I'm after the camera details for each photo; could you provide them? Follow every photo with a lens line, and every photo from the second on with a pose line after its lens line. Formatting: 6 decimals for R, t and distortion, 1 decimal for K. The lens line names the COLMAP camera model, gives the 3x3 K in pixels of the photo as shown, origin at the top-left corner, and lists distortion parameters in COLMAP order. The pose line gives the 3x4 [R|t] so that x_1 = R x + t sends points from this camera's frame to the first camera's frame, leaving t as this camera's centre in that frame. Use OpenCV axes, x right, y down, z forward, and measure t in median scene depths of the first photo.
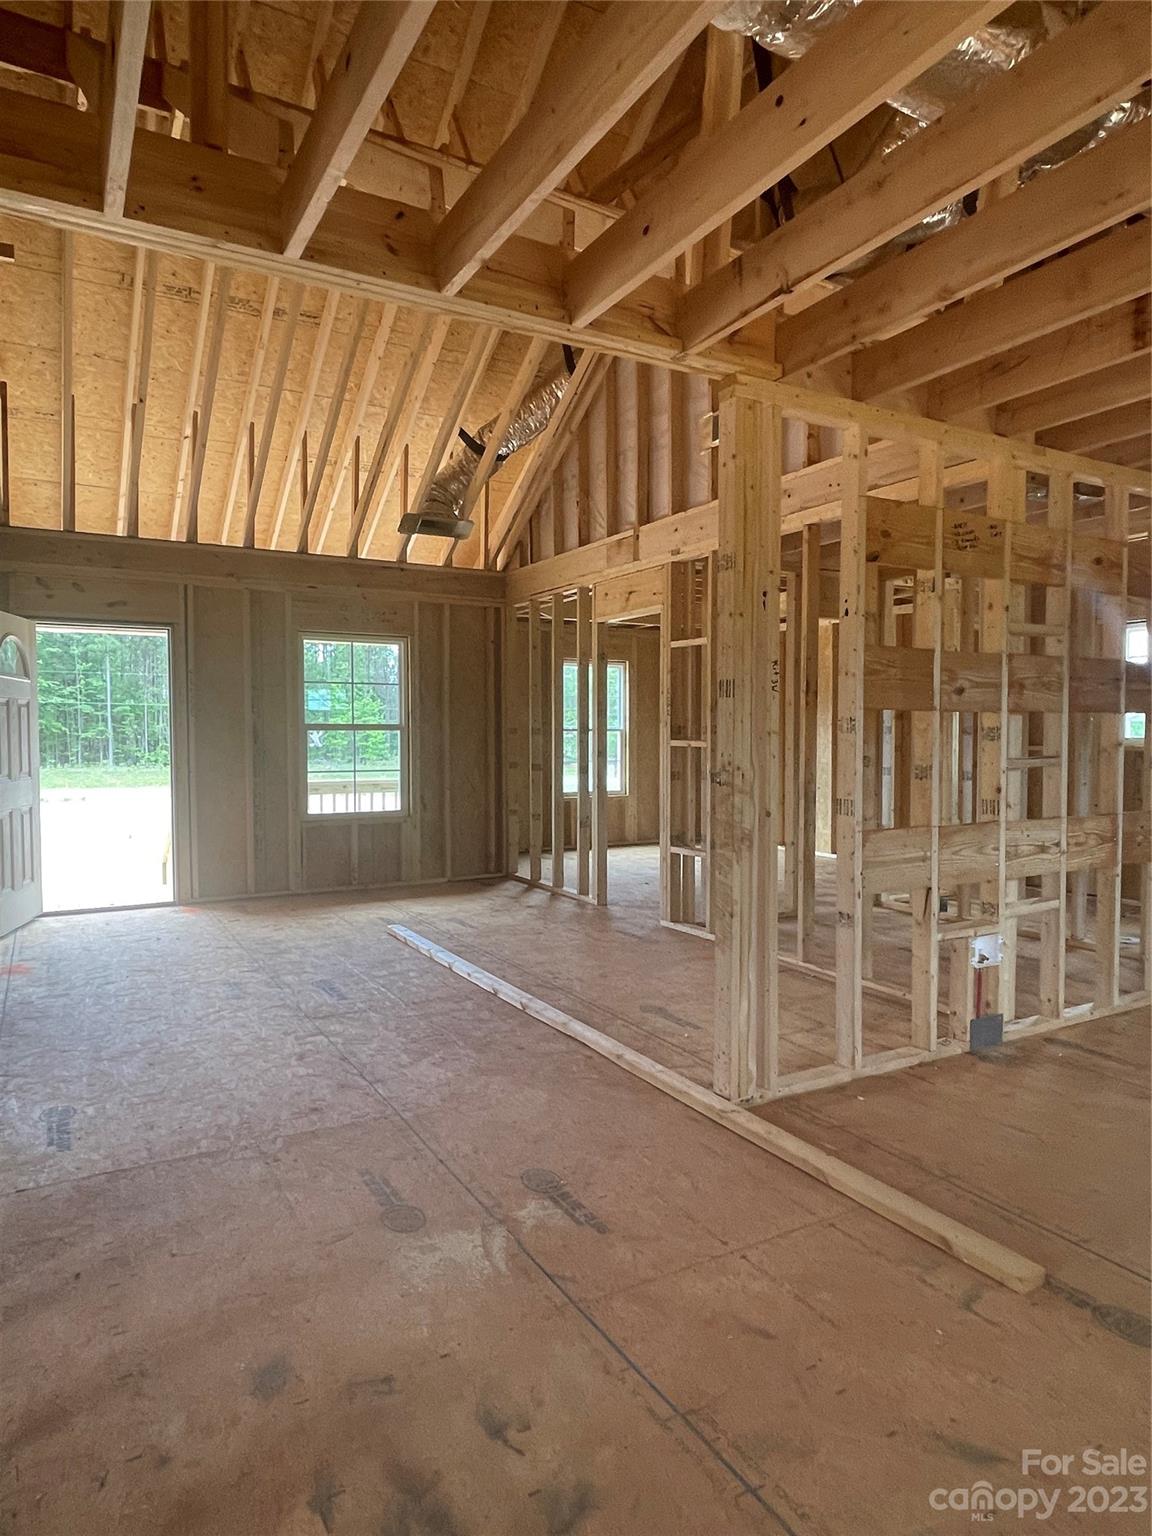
lens RADIAL K [[933.8, 0, 569.7], [0, 933.8, 771.7], [0, 0, 1]] dist [-0.021771, -0.000688]
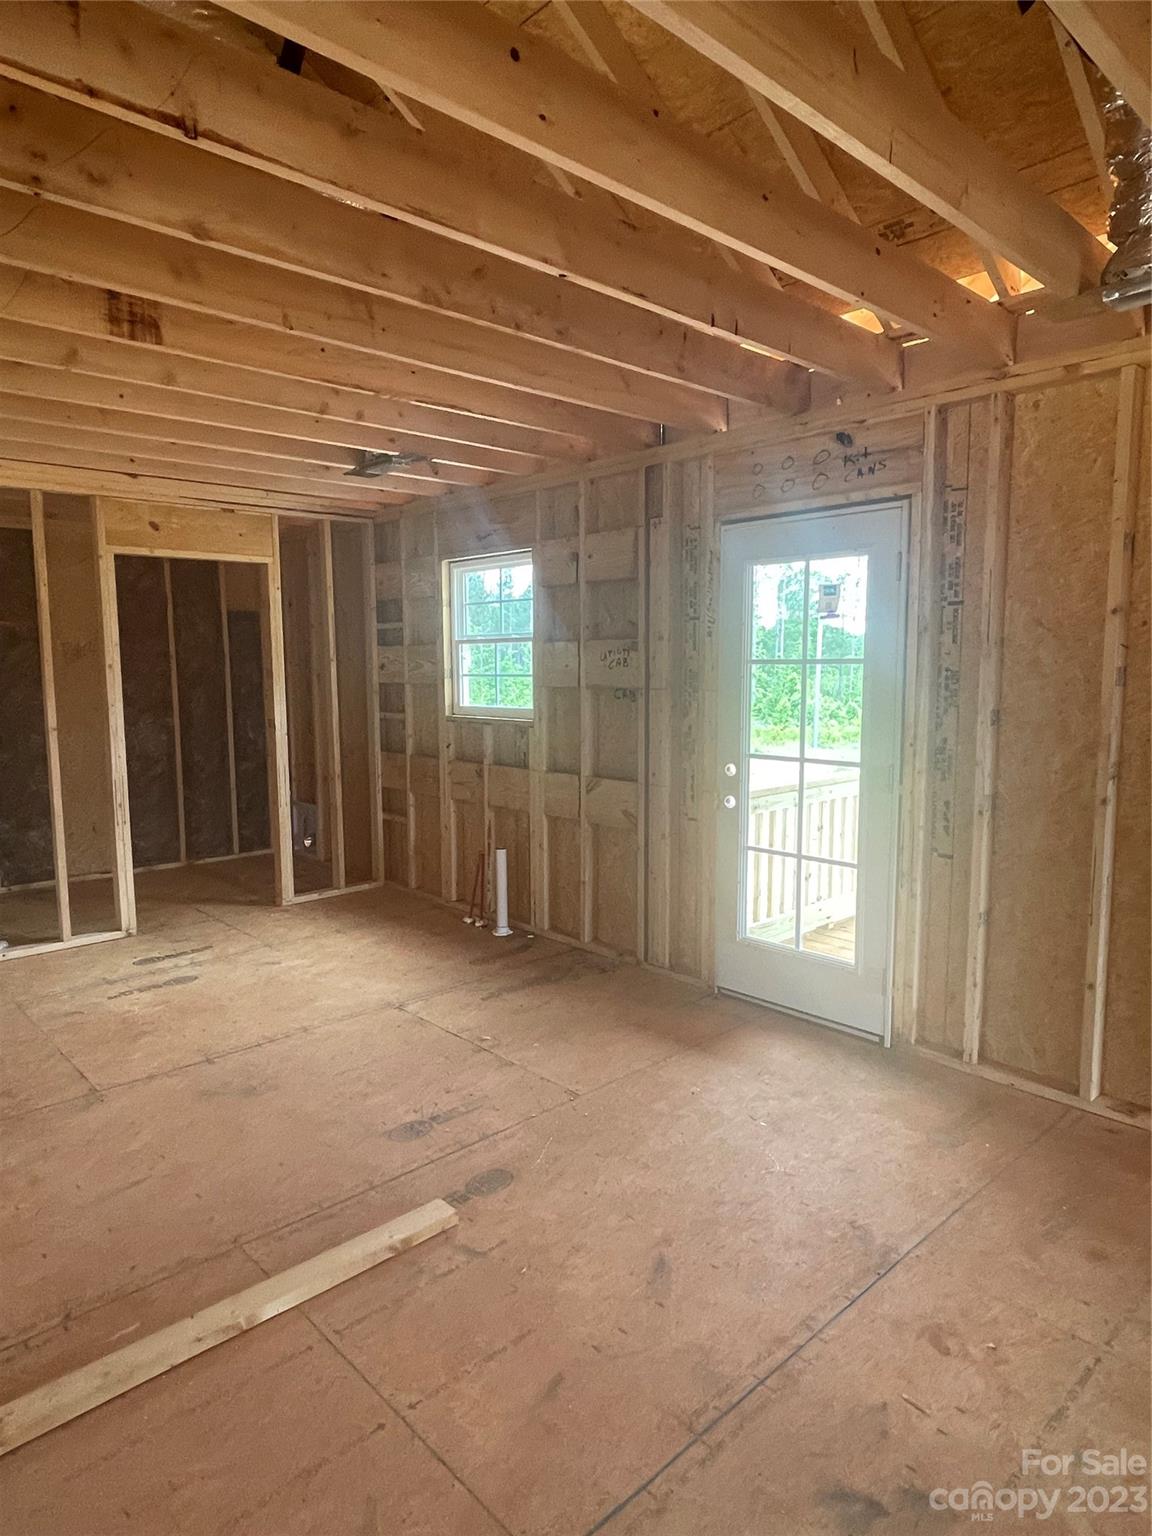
lens RADIAL K [[933.8, 0, 573.8], [0, 933.8, 771.7], [0, 0, 1]] dist [-0.021771, -0.000688]
pose [[-0.238739, -0.110865, 0.964735, -0.590201], [0.045661, 0.991081, 0.125193, -0.140869], [-0.970010, 0.073939, -0.231547, 1.017695]]
